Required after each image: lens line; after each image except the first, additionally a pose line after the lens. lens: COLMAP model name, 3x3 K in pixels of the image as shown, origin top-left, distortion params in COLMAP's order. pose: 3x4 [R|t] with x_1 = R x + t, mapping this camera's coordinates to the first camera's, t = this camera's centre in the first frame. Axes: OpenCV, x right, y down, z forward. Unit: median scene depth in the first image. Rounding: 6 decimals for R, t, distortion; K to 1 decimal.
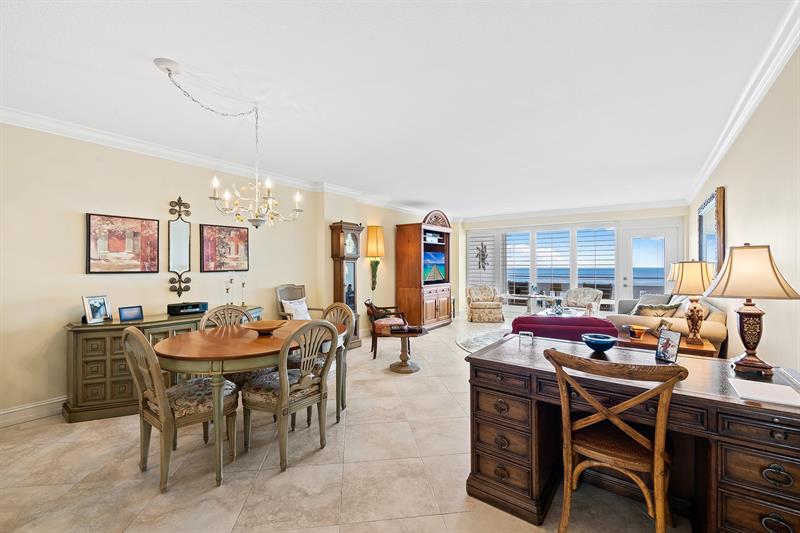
lens RADIAL K [[333.8, 0, 400.0], [0, 333.8, 266.5], [0, 0, 1]] dist [0.000416, 0.000048]
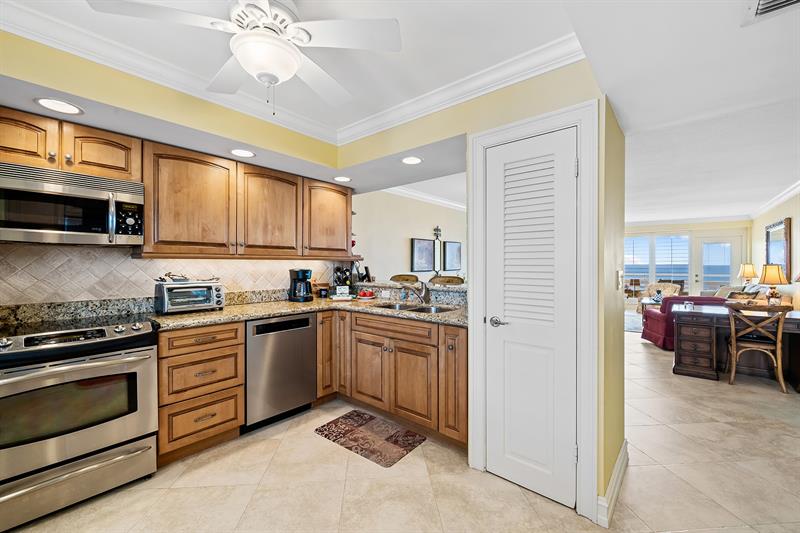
lens RADIAL K [[333.8, 0, 400.0], [0, 333.8, 266.5], [0, 0, 1]] dist [0.000416, 0.000048]
pose [[0.998585, -0.002128, -0.053144, -1.561339], [0.002377, 0.999986, 0.004629, -0.028698], [0.053134, -0.004749, 0.998576, -1.341653]]
